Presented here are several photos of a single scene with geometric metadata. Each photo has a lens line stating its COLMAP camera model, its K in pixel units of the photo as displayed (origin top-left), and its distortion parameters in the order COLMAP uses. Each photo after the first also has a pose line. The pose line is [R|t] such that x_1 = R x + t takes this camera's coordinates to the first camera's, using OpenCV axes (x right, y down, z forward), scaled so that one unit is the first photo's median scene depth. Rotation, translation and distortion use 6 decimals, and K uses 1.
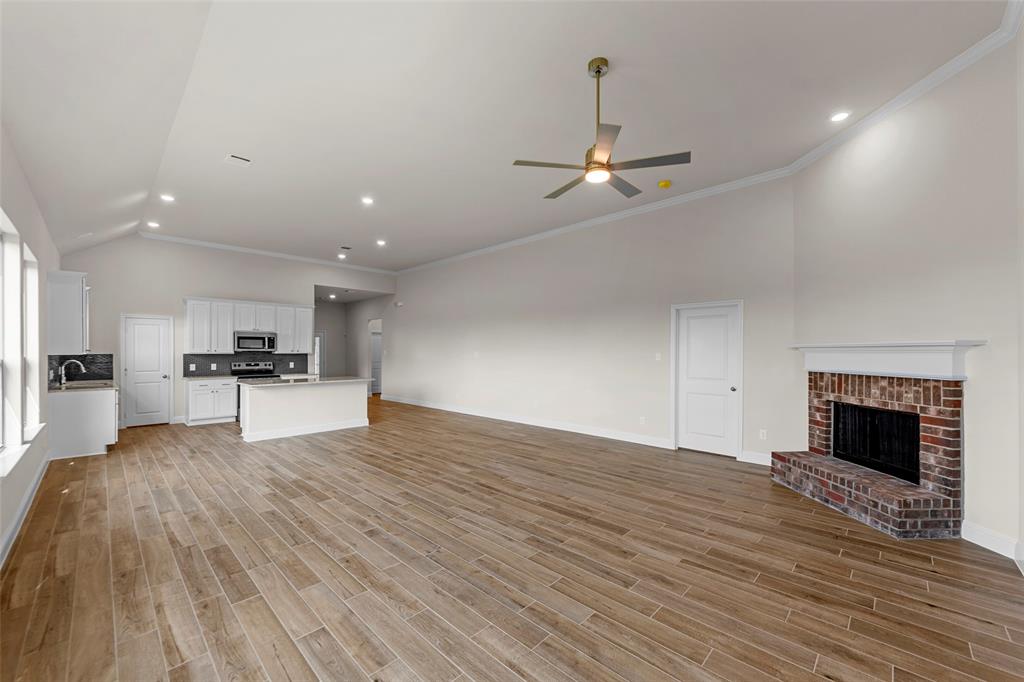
lens RADIAL K [[399.9, 0, 515.9], [0, 399.9, 352.3], [0, 0, 1]] dist [0.000464, -0.000289]
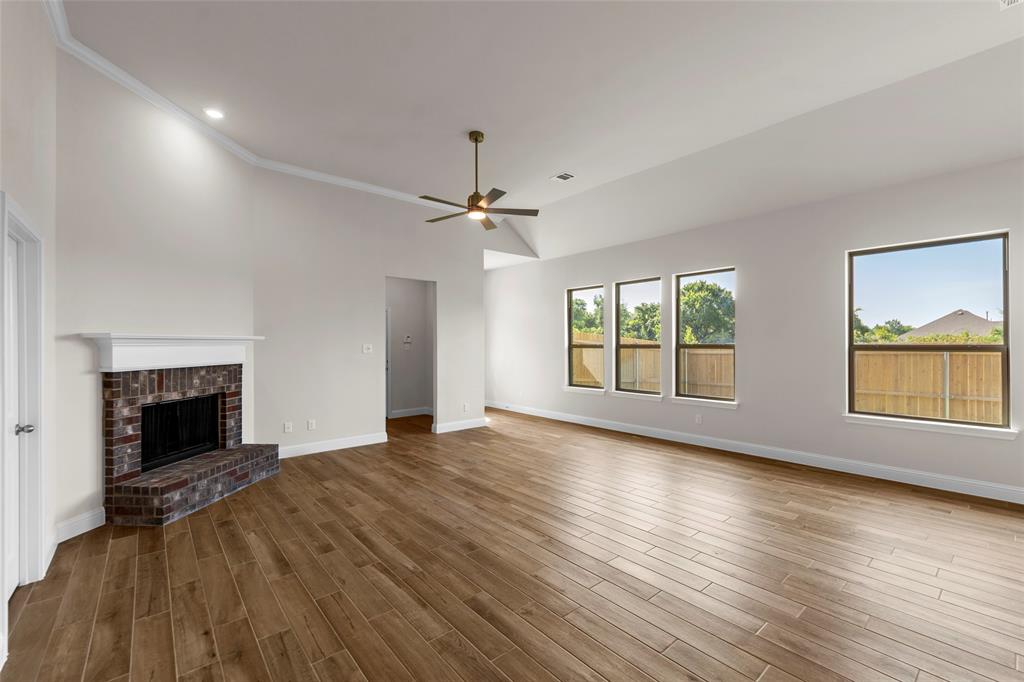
lens RADIAL K [[432.1, 0, 513.6], [0, 432.1, 344.3], [0, 0, 1]] dist [0.001513, -0.000019]
pose [[-0.994805, 0.004129, 0.101715, -0.055490], [0.004426, 0.999987, 0.002699, -0.000571], [-0.101702, 0.003135, -0.994810, 1.959411]]
